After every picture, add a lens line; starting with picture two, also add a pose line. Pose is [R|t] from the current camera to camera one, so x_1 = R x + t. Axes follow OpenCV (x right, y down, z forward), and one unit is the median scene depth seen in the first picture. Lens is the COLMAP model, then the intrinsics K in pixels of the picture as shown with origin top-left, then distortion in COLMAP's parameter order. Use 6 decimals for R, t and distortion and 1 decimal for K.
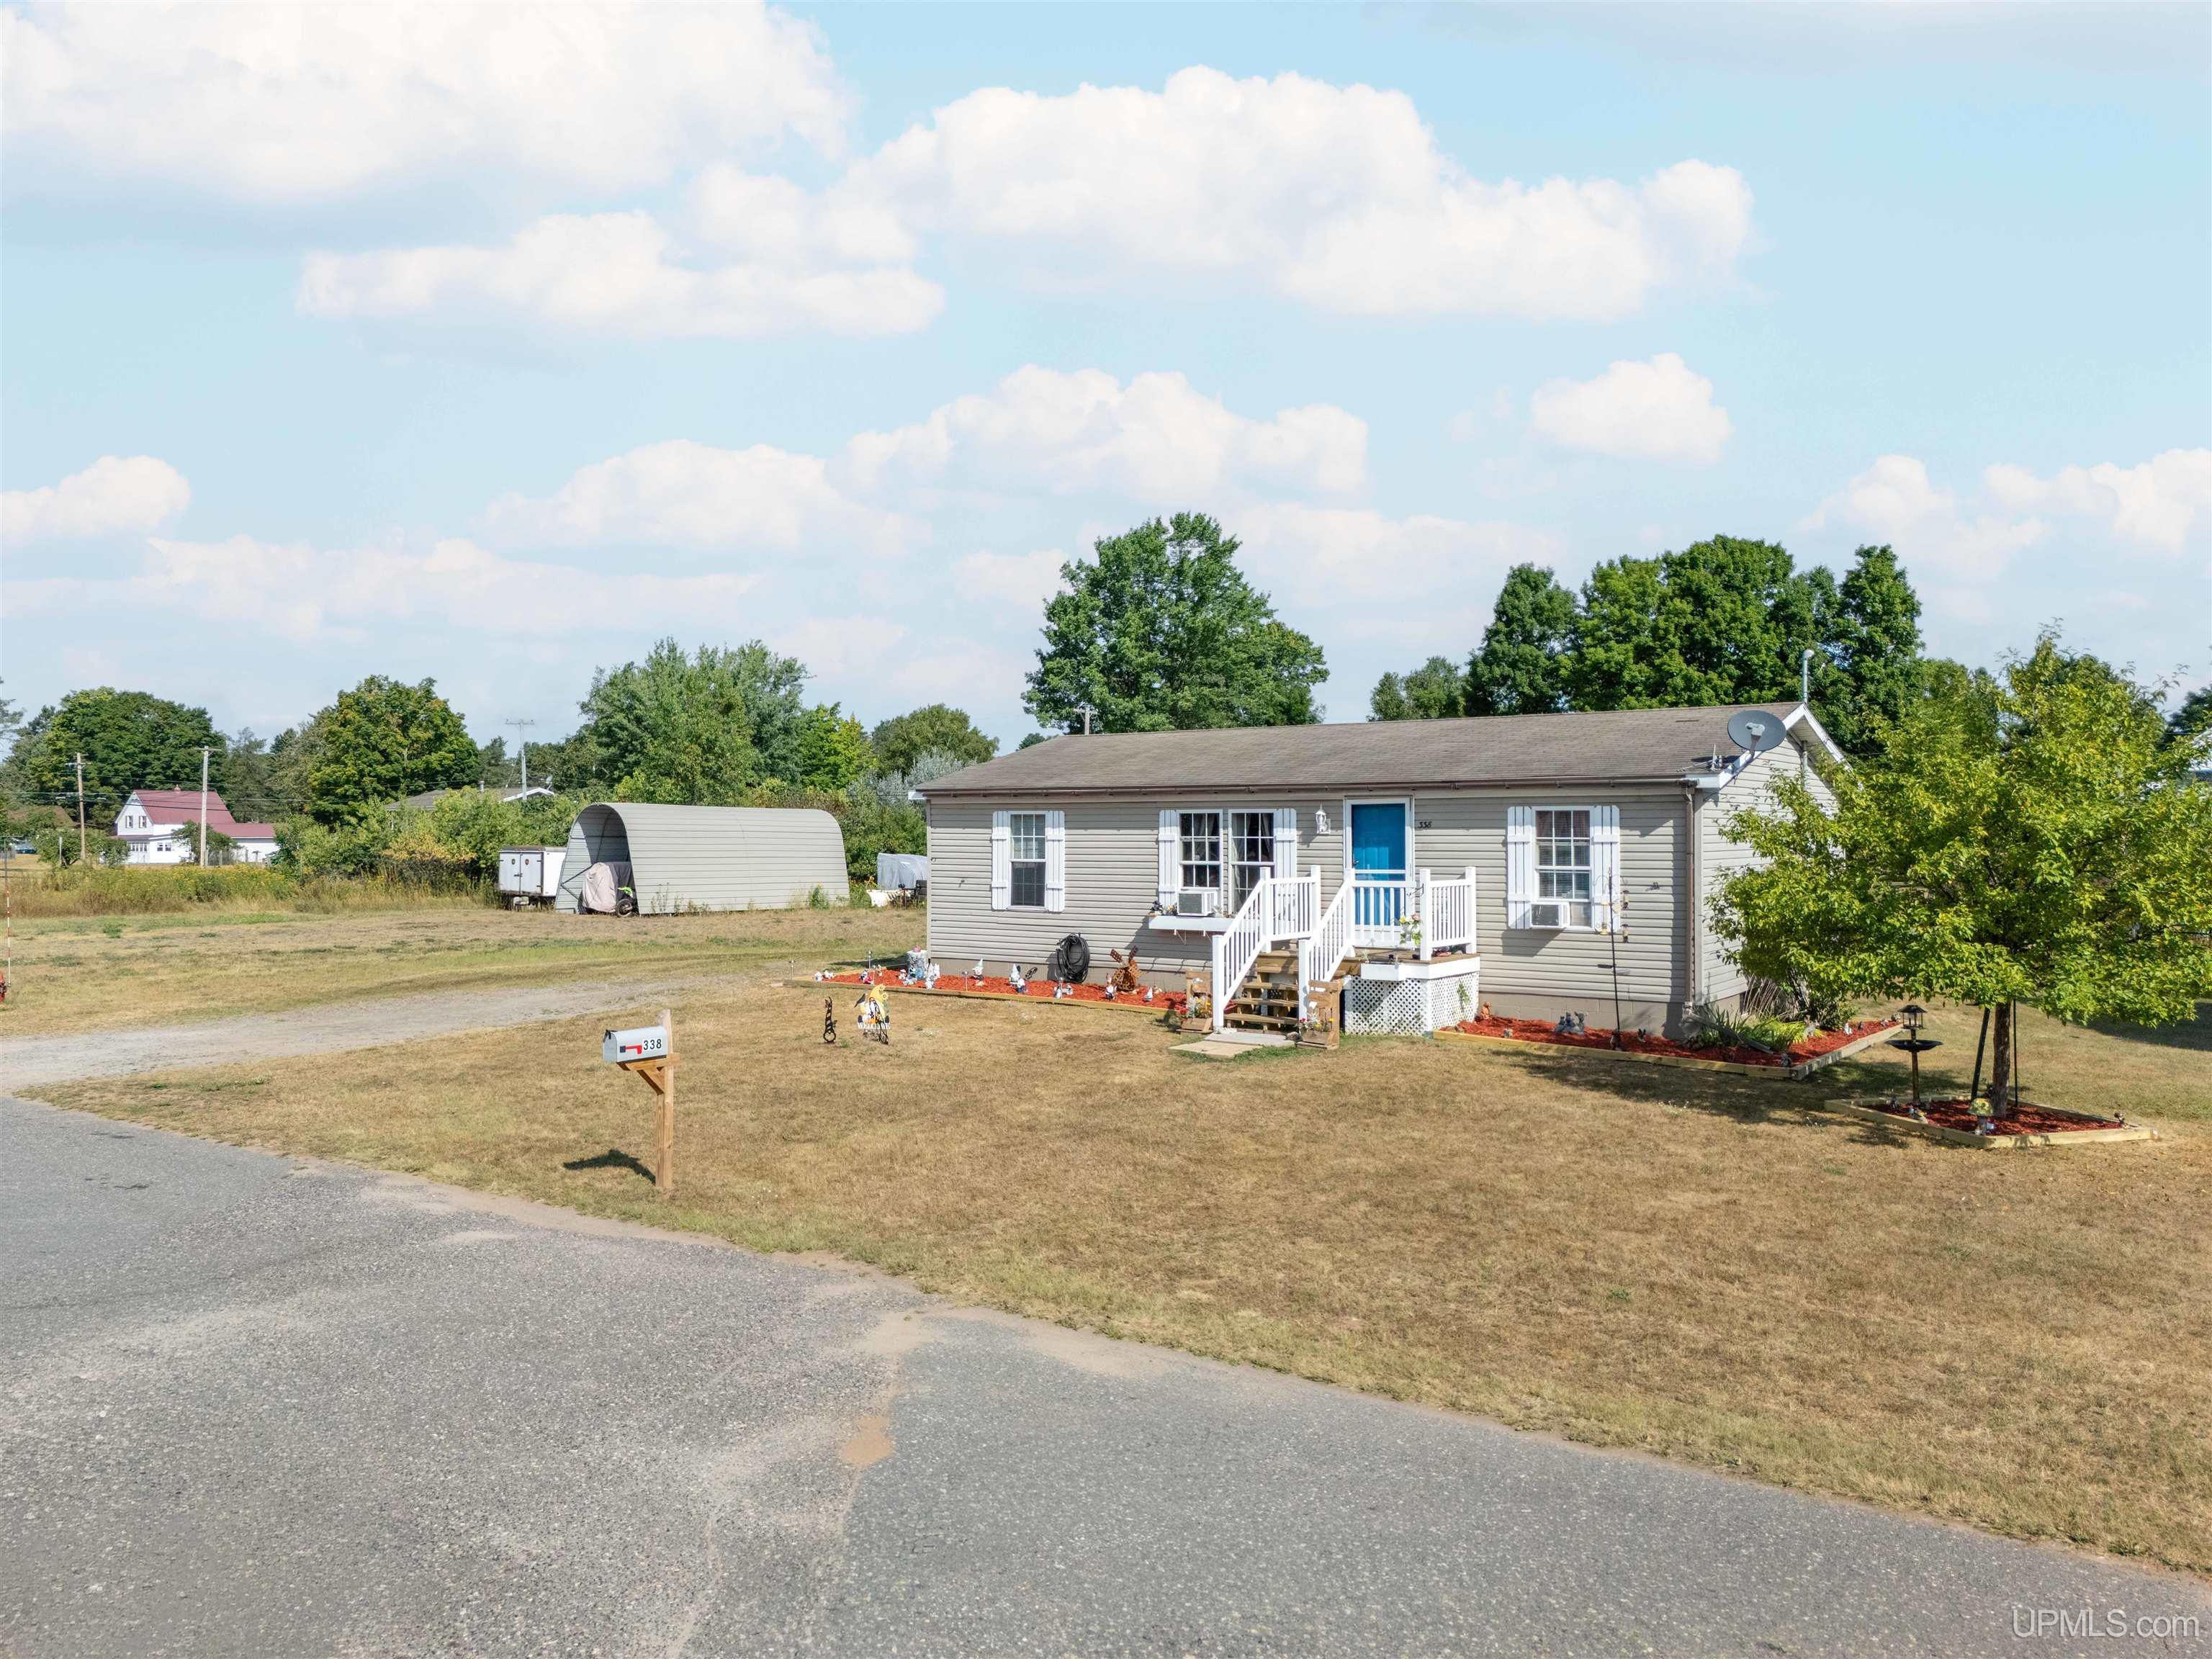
lens RADIAL K [[1632.1, 0, 1096.4], [0, 1632.1, 828.8], [0, 0, 1]] dist [0.031801, -0.001355]
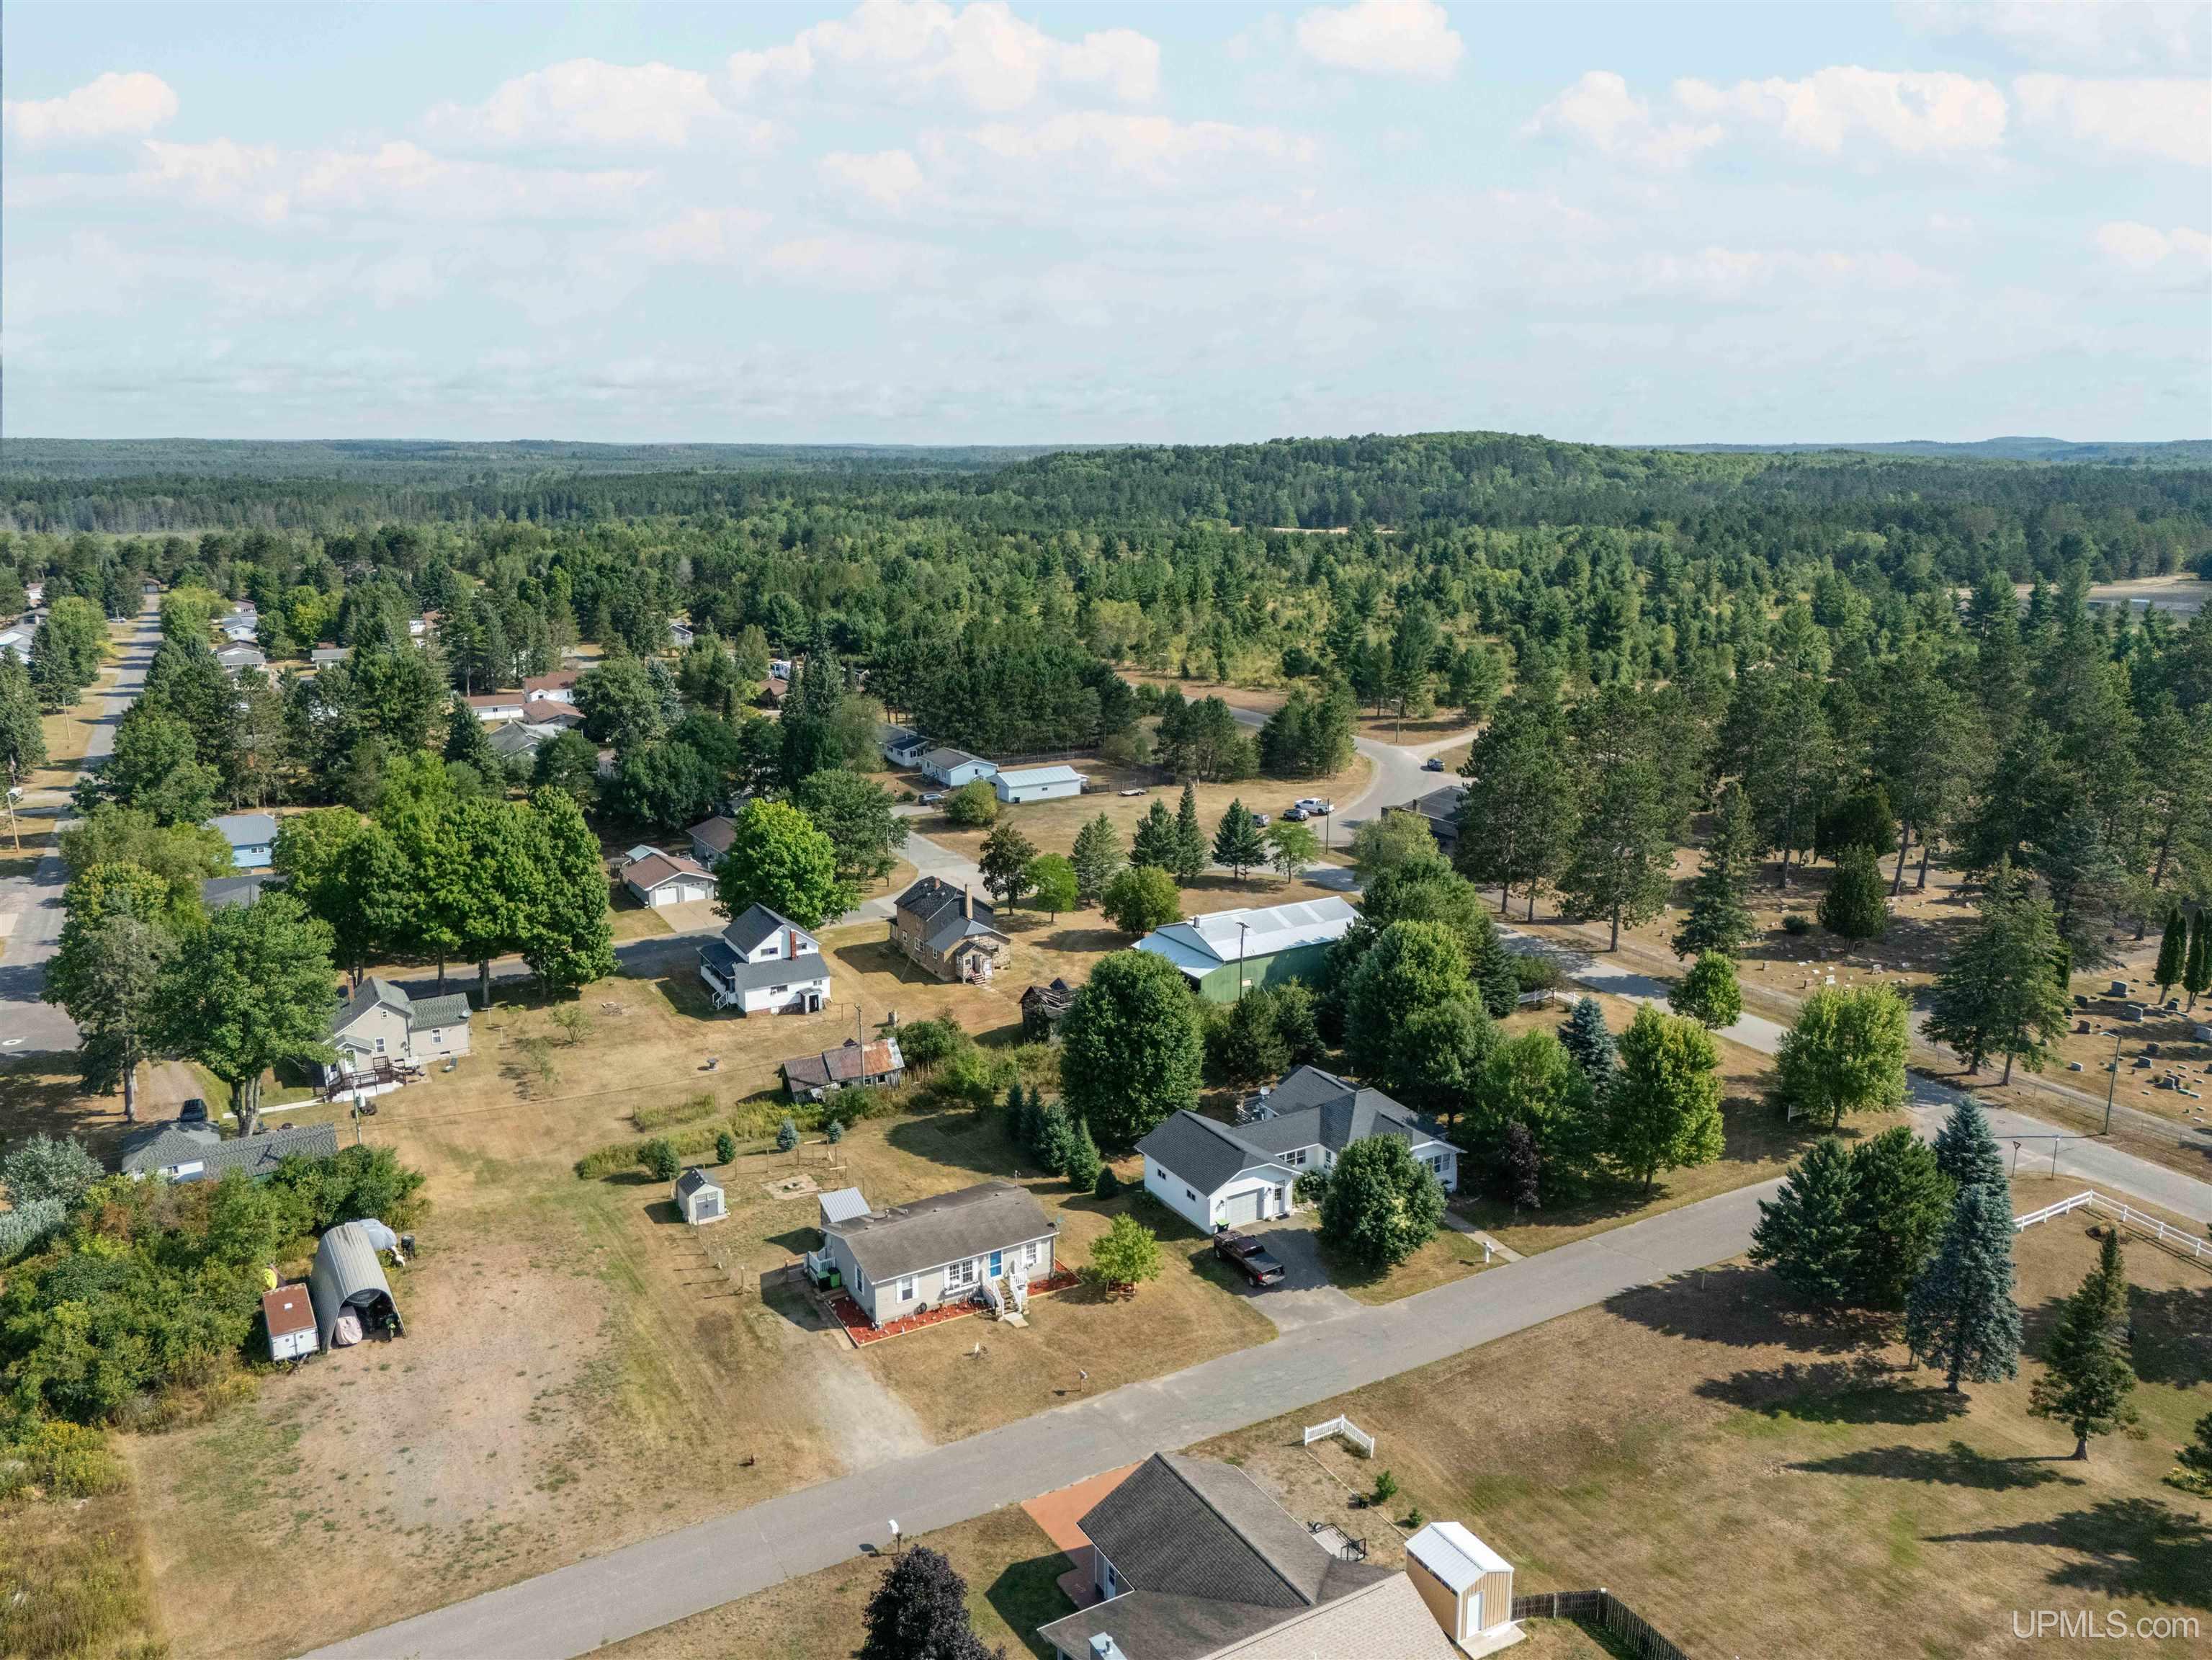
lens RADIAL K [[1617.3, 0, 1111.3], [0, 1617.3, 850.2], [0, 0, 1]] dist [0.043497, -0.001222]
pose [[0.403667, -0.212134, 0.889973, -3.252818], [-0.004098, 0.972319, 0.233620, -2.017377], [-0.914897, -0.097952, 0.391623, -0.905003]]
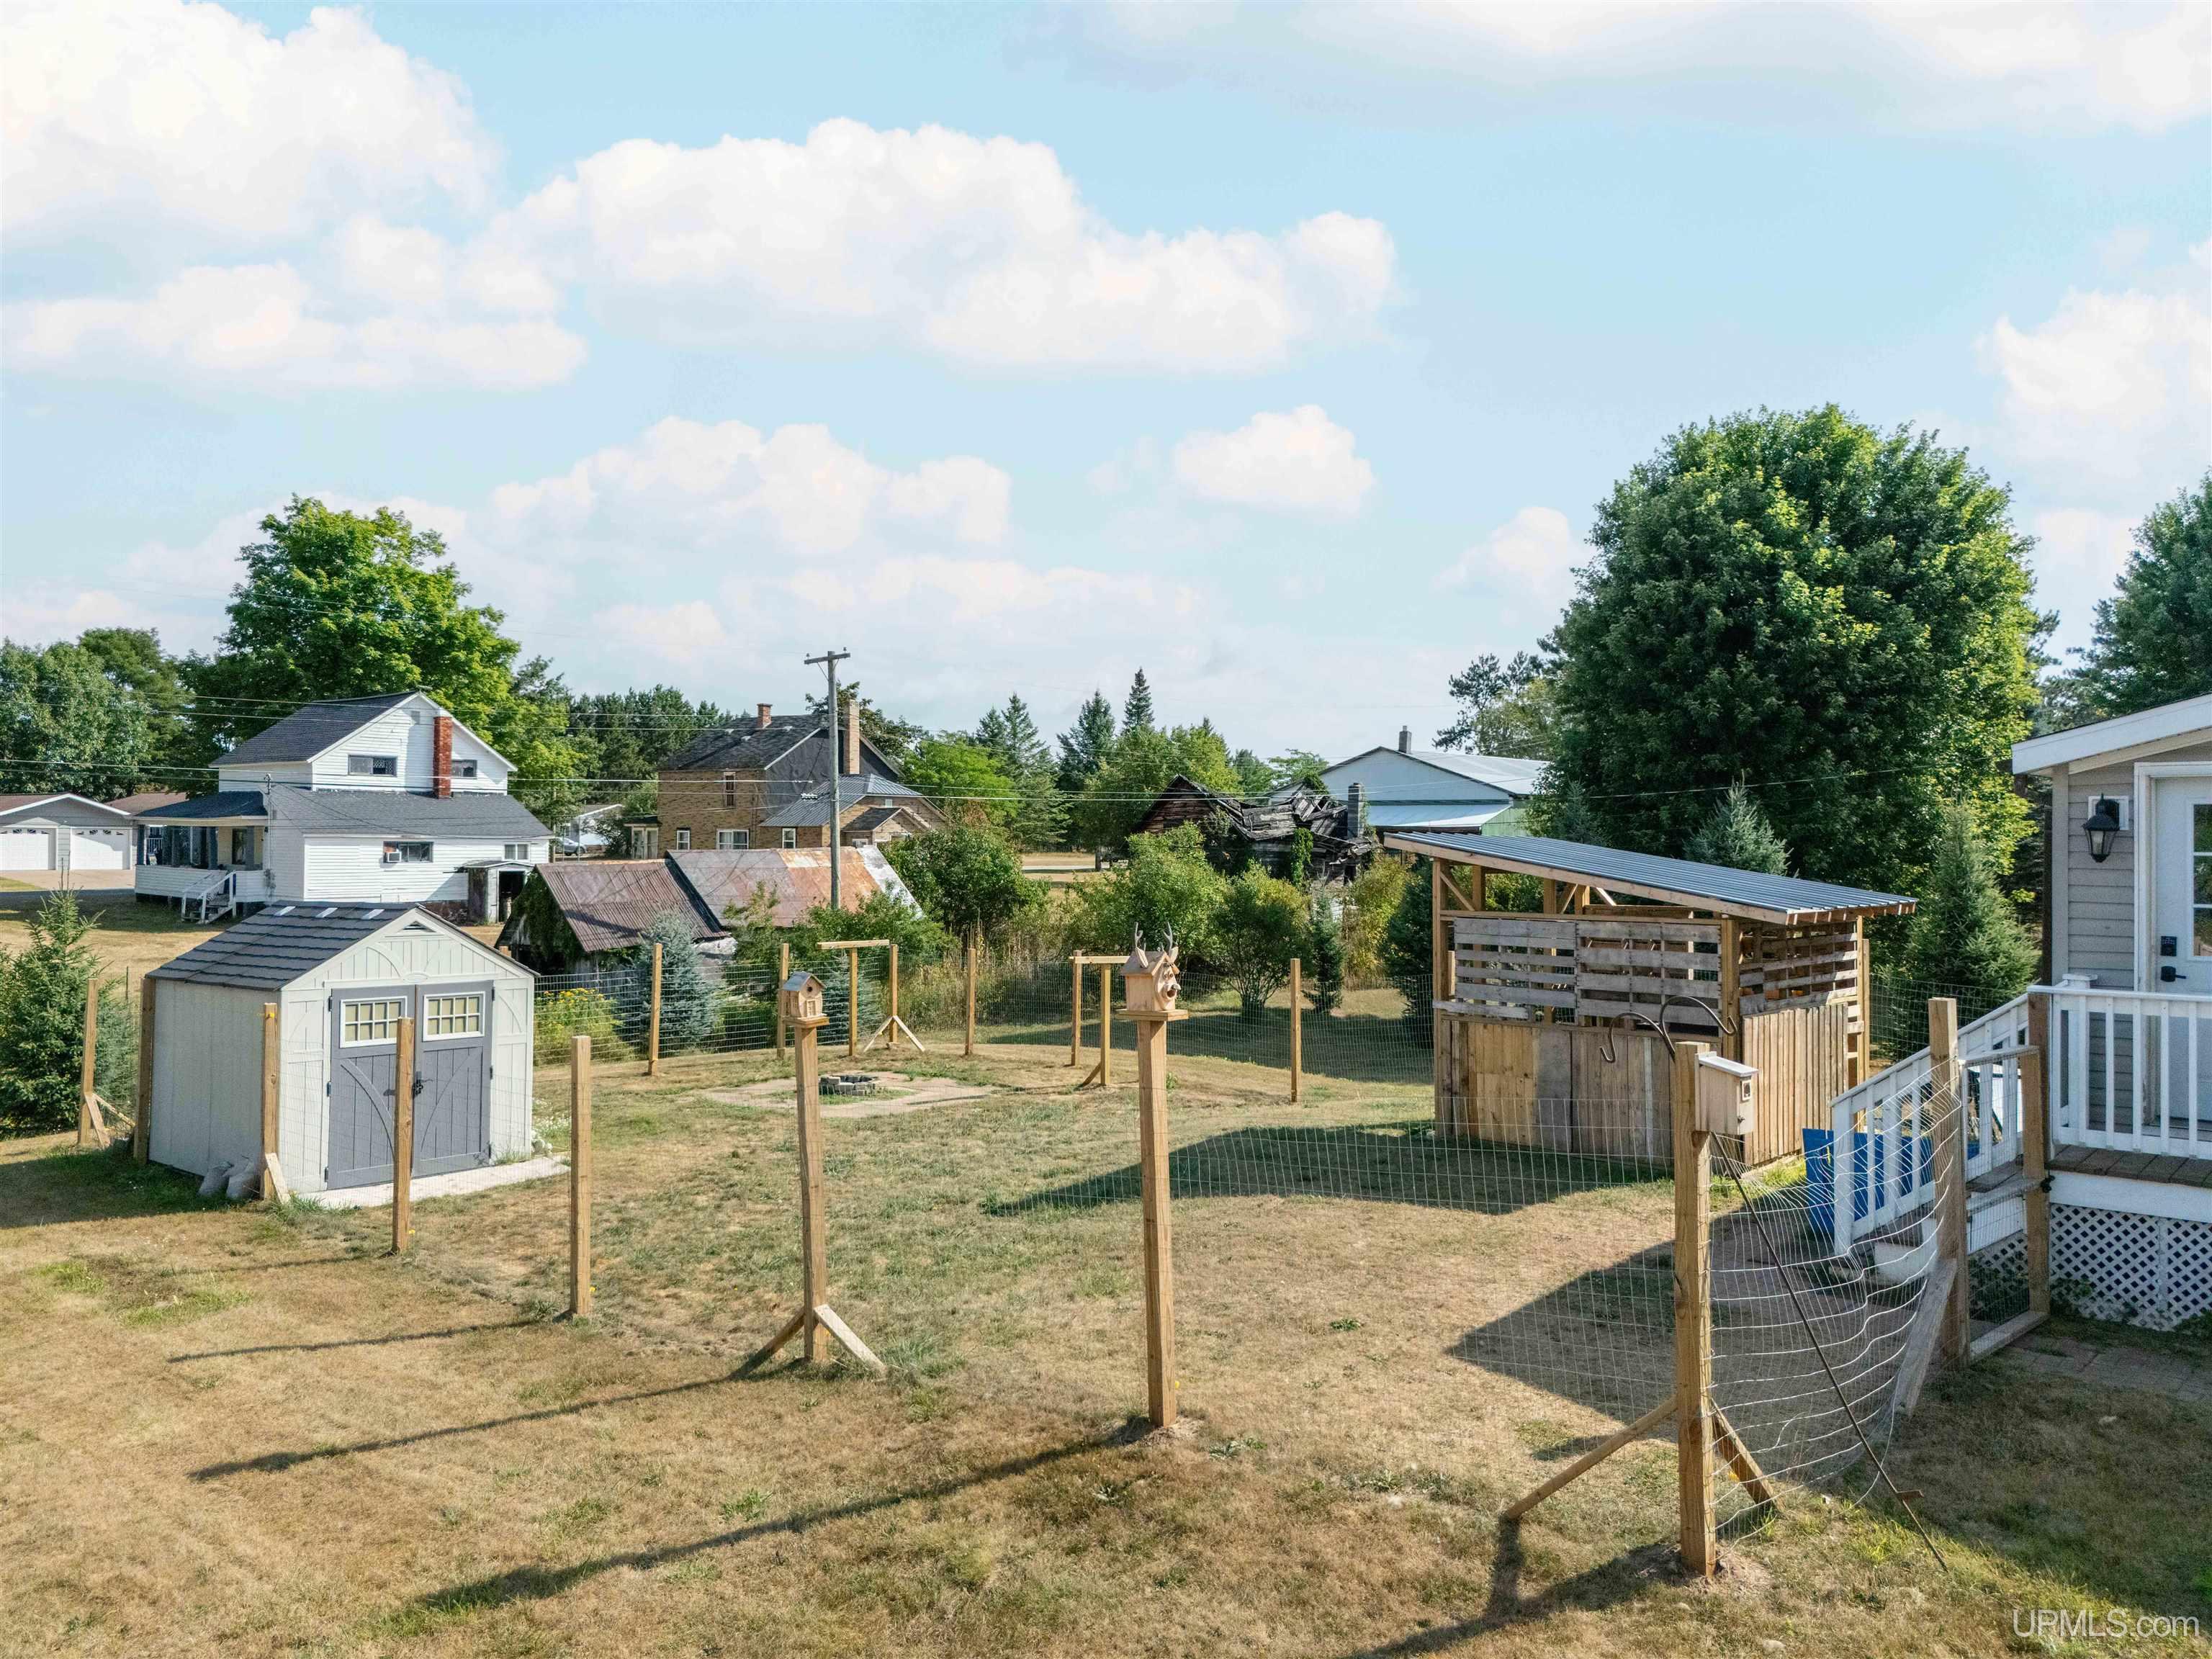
lens RADIAL K [[1638.3, 0, 1106.0], [0, 1638.3, 829.5], [0, 0, 1]] dist [0.068016, -0.065622]
pose [[0.093854, 0.008058, 0.995553, -0.352467], [-0.015515, 0.999858, -0.006631, 0.003682], [-0.995465, -0.014824, 0.093965, 1.600614]]
